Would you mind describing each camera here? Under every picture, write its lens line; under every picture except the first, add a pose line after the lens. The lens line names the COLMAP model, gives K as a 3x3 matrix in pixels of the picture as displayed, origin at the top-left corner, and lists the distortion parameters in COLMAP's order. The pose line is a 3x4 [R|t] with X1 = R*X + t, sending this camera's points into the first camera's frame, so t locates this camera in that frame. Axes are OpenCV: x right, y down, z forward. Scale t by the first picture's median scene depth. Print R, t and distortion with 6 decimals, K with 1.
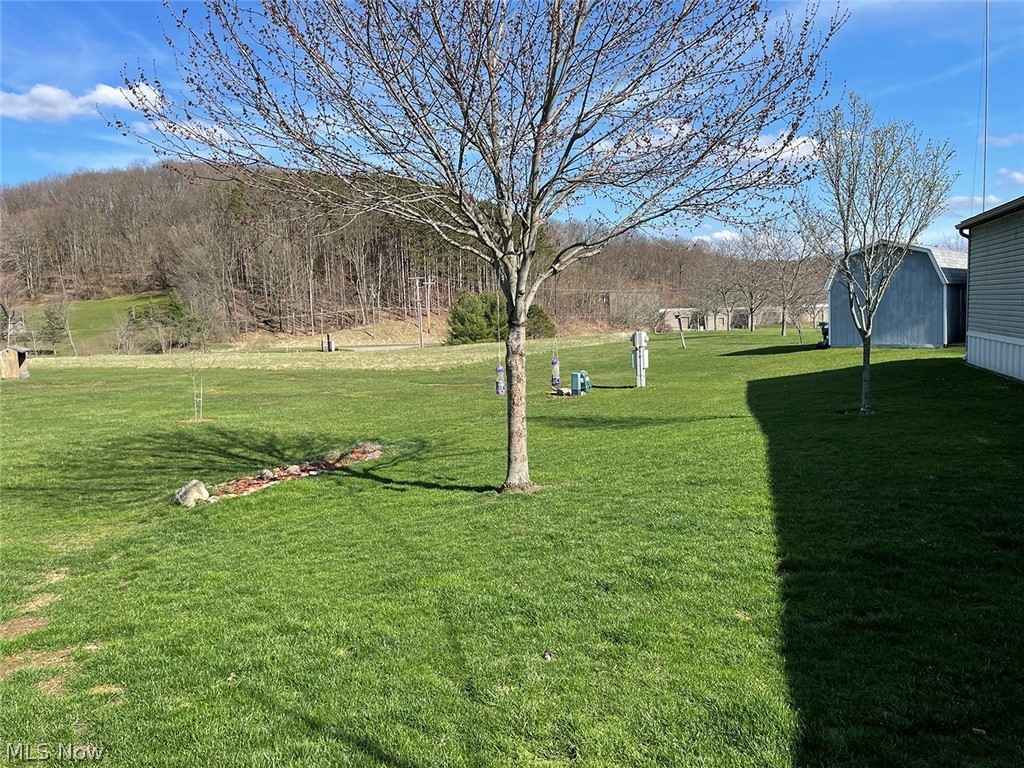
lens RADIAL K [[784.7, 0, 512.0], [0, 784.7, 384.0], [0, 0, 1]] dist [0.006339, 0.000069]
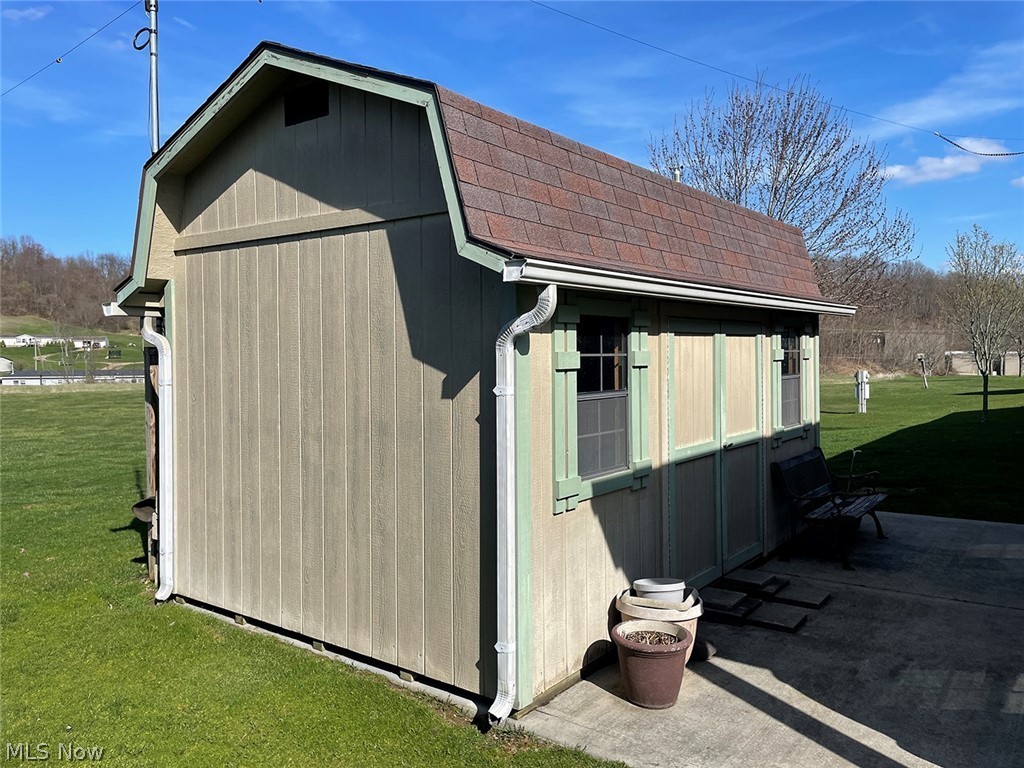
lens RADIAL K [[784.7, 0, 512.0], [0, 784.7, 384.0], [0, 0, 1]] dist [0.006339, 0.000069]
pose [[0.948111, 0.037387, -0.315734, 0.024285], [-0.051626, 0.997986, -0.036853, 0.033340], [0.313721, 0.051241, 0.948132, -0.407652]]
